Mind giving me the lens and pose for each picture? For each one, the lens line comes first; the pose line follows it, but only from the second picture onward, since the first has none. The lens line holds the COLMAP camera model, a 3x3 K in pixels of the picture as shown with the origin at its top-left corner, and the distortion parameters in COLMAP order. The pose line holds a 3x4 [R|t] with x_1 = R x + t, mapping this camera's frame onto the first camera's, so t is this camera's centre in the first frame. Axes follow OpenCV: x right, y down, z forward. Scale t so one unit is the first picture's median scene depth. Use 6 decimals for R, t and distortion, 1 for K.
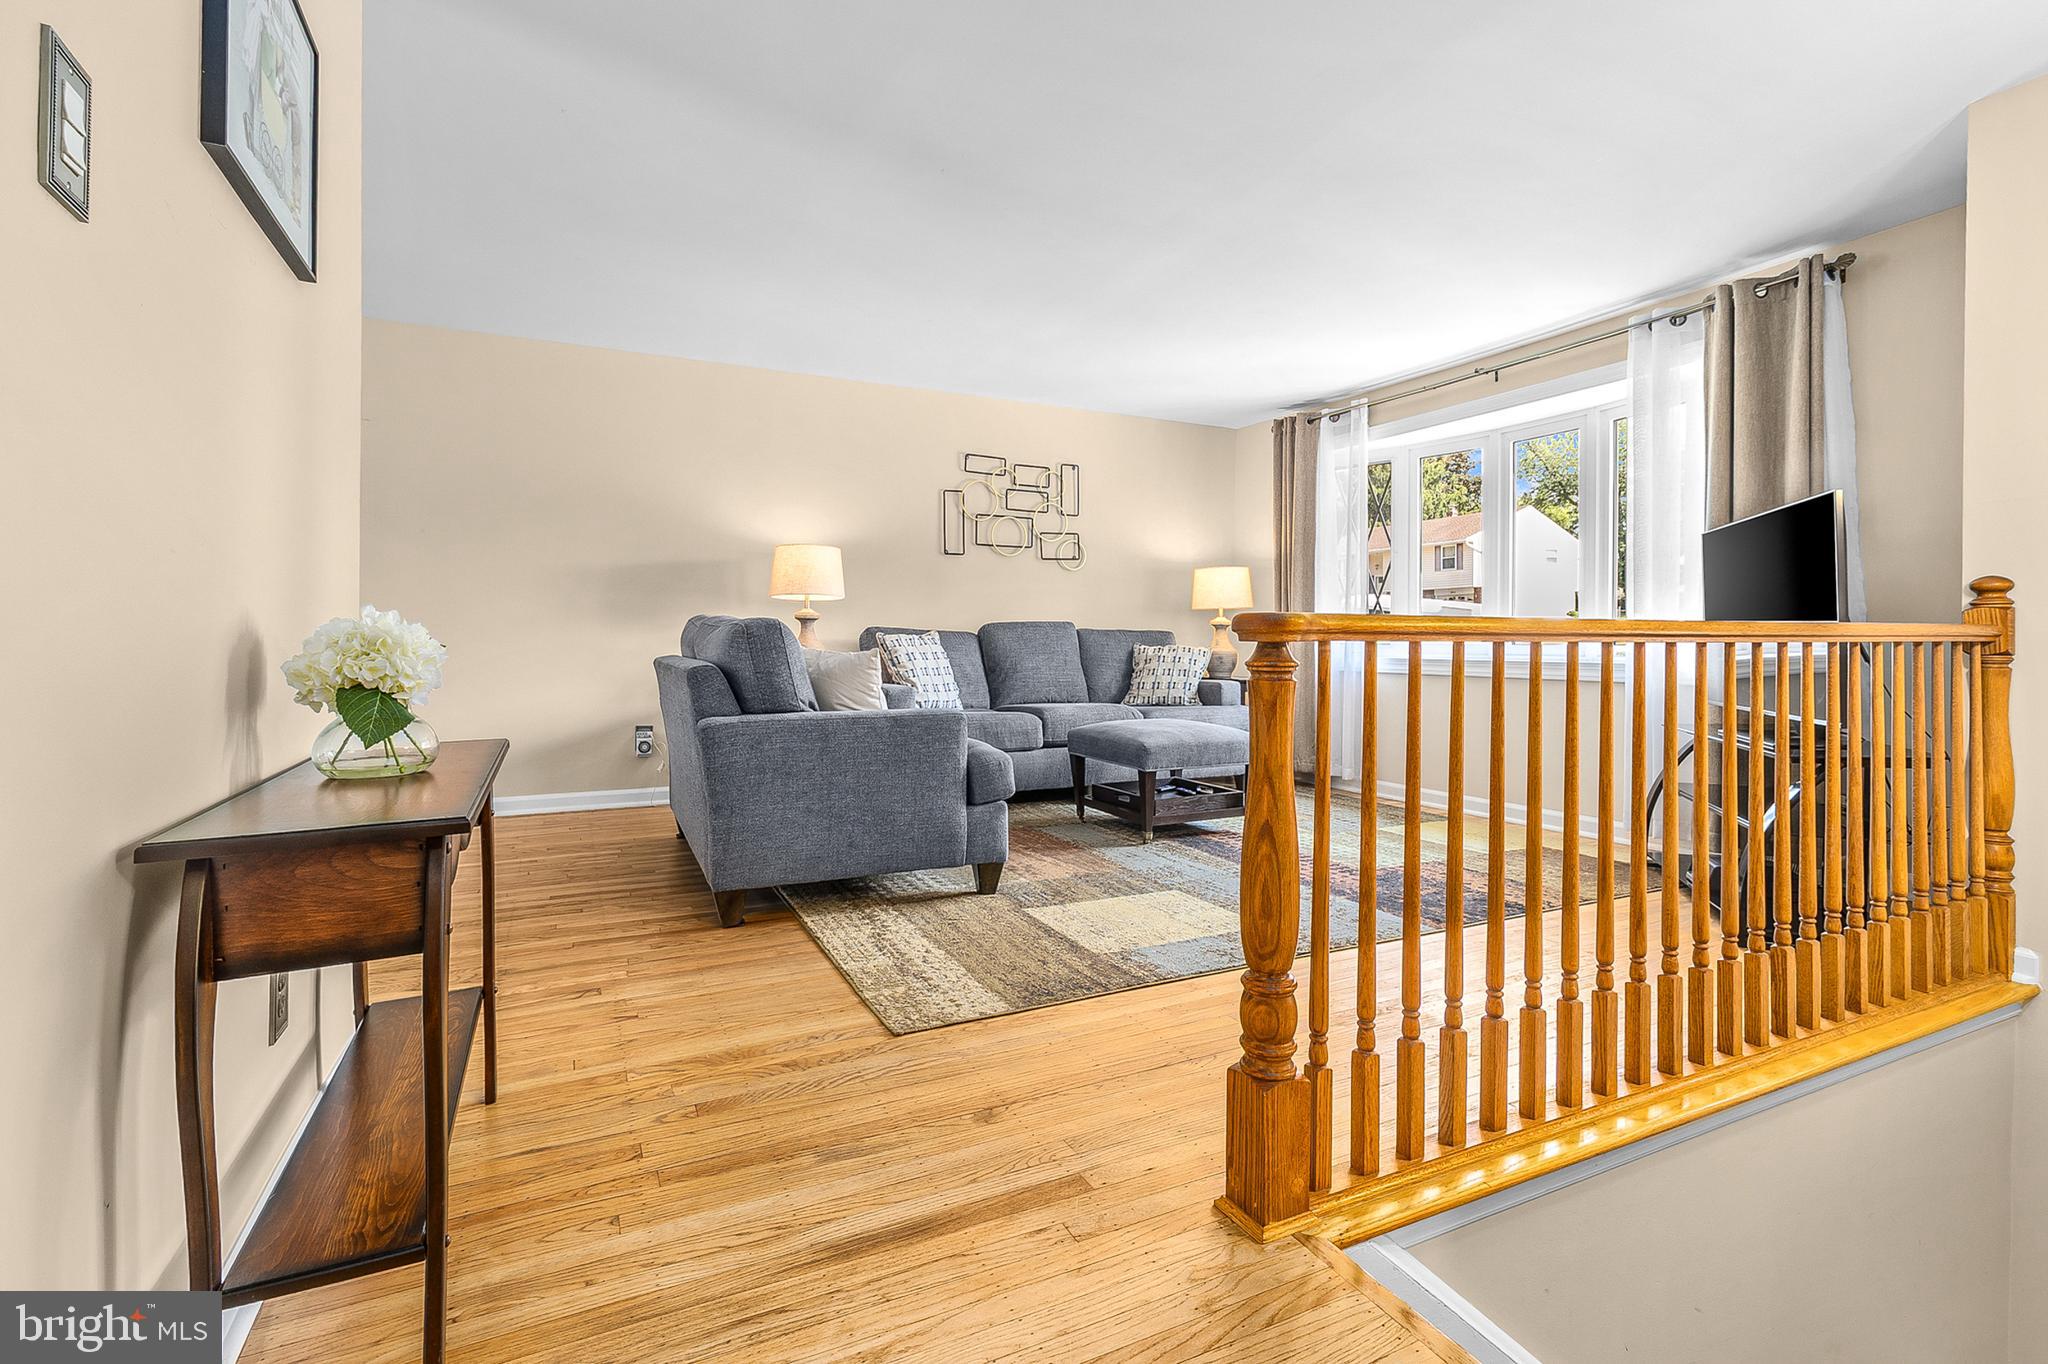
lens RADIAL K [[945.9, 0, 1036.4], [0, 945.9, 634.6], [0, 0, 1]] dist [0.005901, 0.000299]
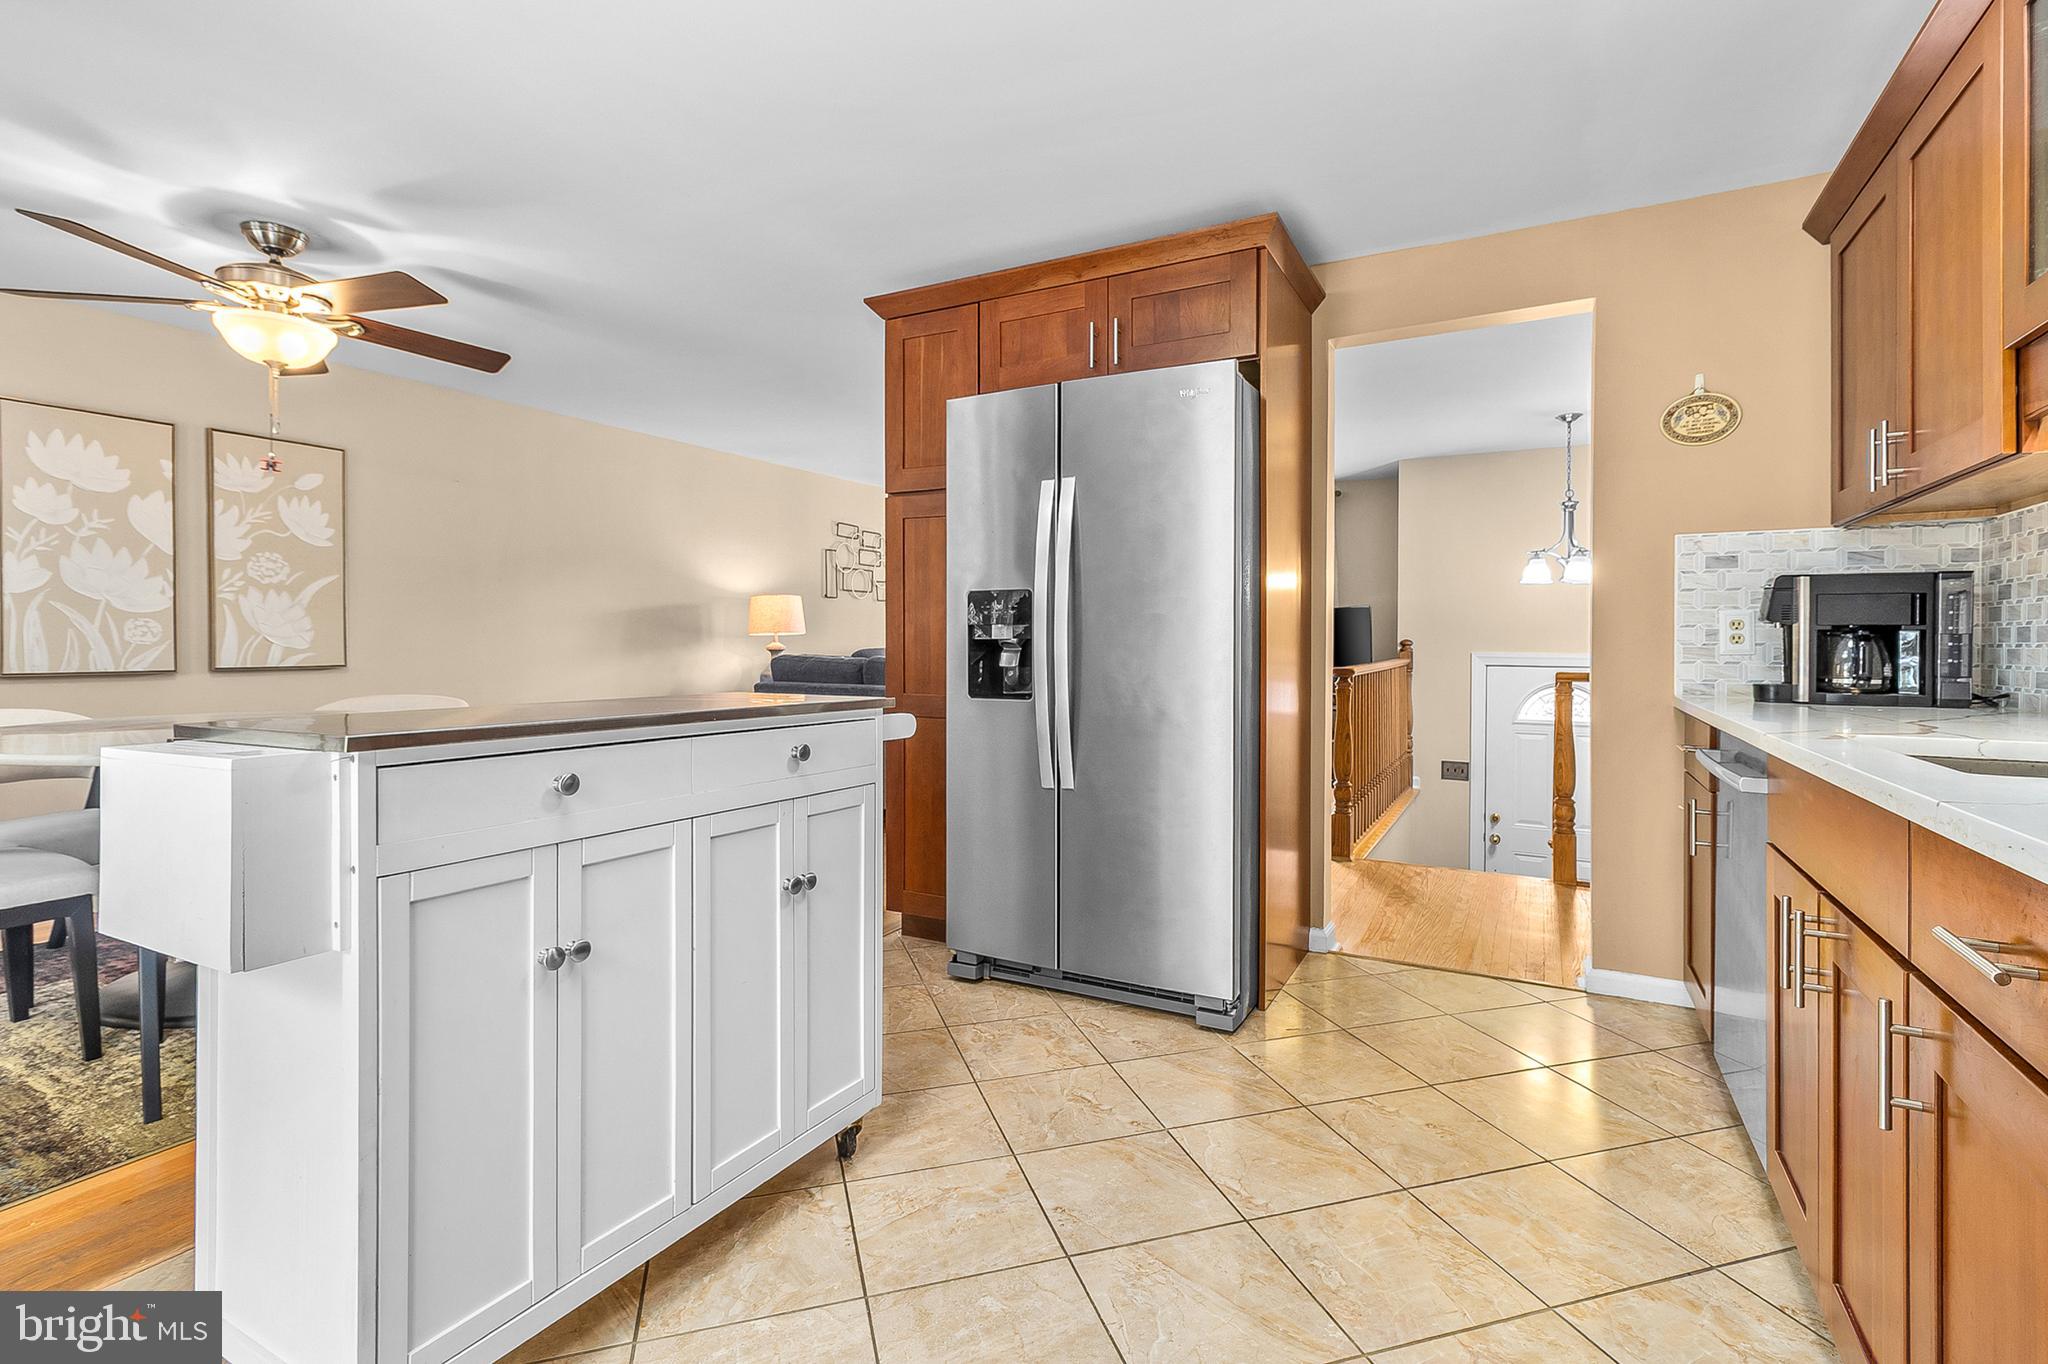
lens RADIAL K [[945.9, 0, 1043.4], [0, 945.9, 643.0], [0, 0, 1]] dist [0.005901, 0.000299]
pose [[0.814724, -0.005226, 0.579826, -0.916820], [-0.001609, 0.999935, 0.011274, -0.054056], [-0.579847, -0.010118, 0.814663, -0.389543]]
